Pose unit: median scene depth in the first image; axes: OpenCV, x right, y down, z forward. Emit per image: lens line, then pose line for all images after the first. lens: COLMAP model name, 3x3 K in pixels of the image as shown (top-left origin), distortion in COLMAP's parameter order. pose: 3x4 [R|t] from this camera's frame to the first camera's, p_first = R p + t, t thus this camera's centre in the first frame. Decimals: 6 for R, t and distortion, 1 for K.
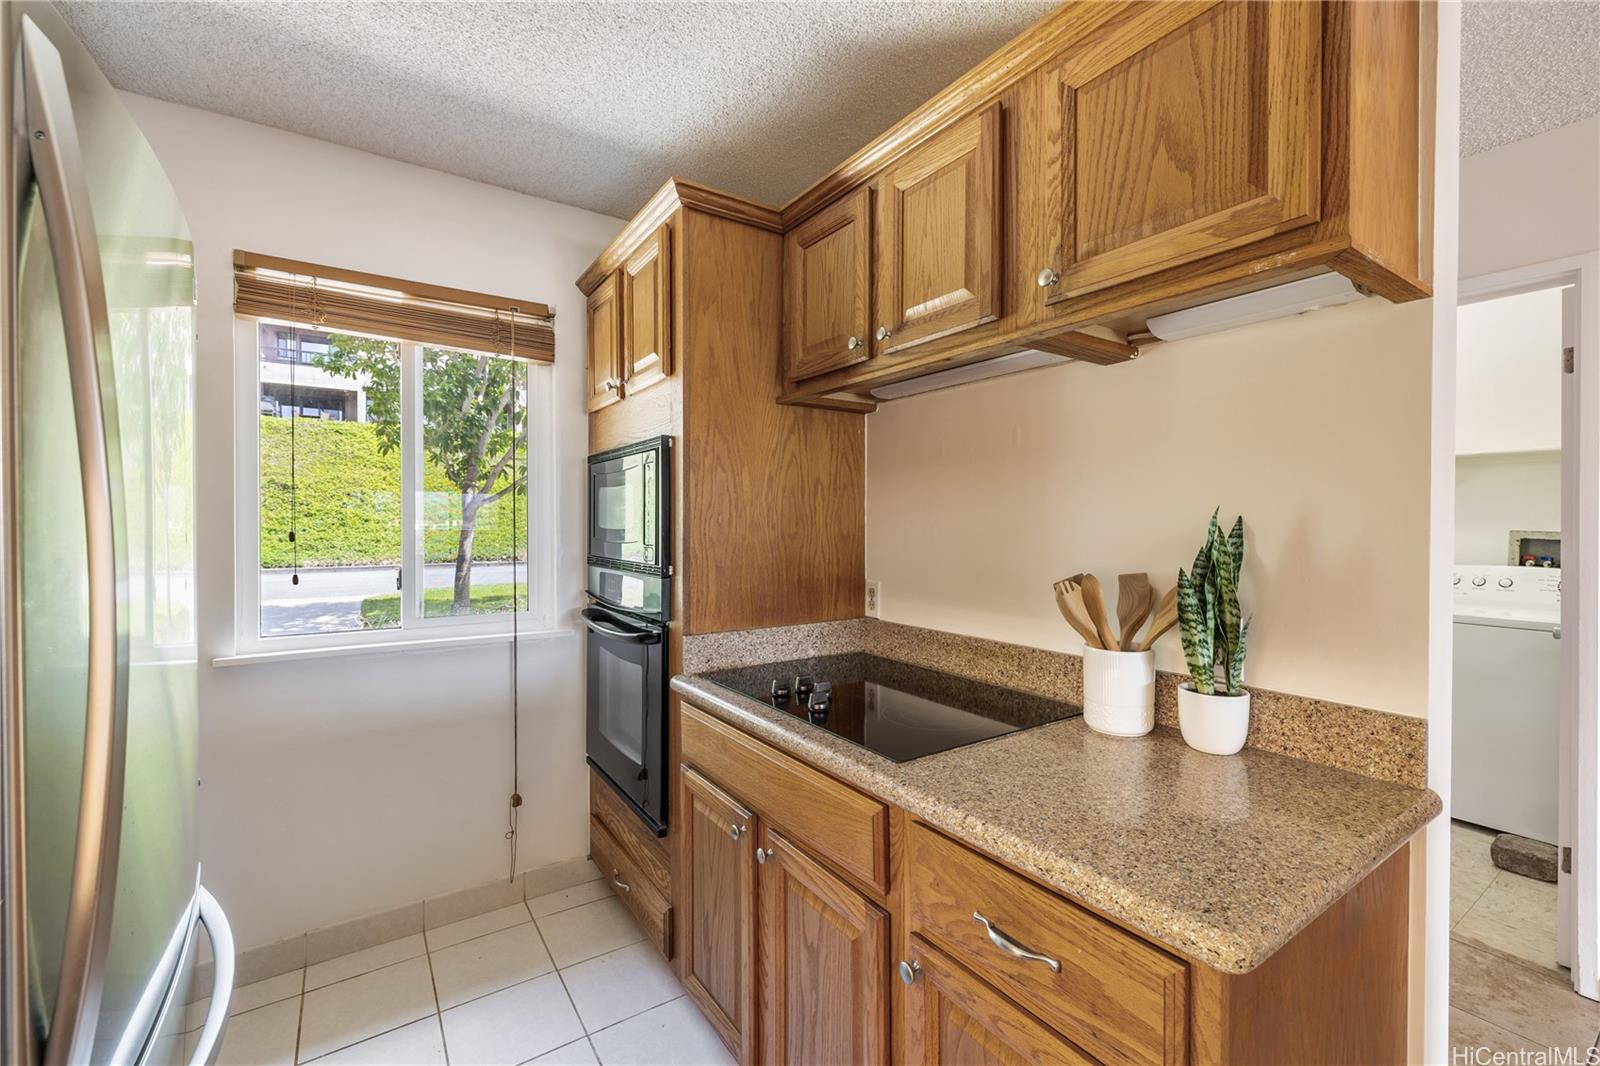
lens RADIAL K [[673.6, 0, 803.3], [0, 673.6, 531.8], [0, 0, 1]] dist [0.001637, -0.000447]
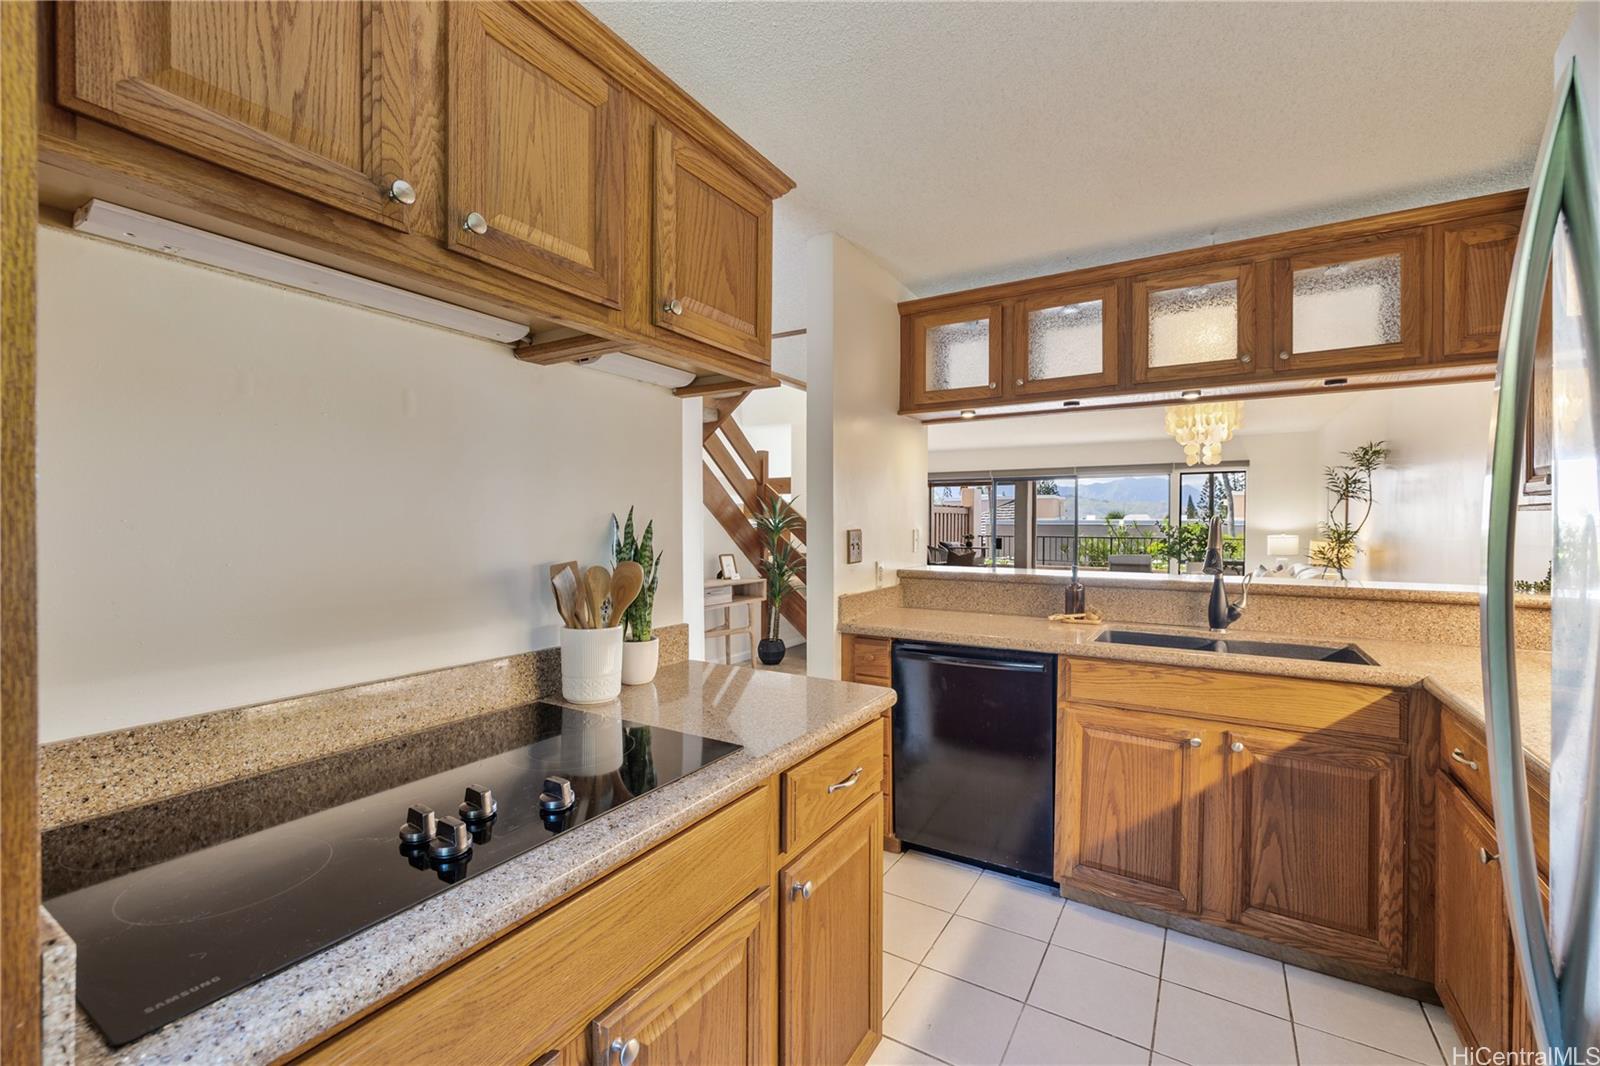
lens RADIAL K [[673.6, 0, 799.5], [0, 673.6, 528.4], [0, 0, 1]] dist [0.001637, -0.000447]
pose [[-0.419108, -0.010656, 0.907874, -0.640358], [0.010480, 0.999808, 0.016573, -0.007236], [-0.907876, 0.016461, -0.418916, 1.037487]]
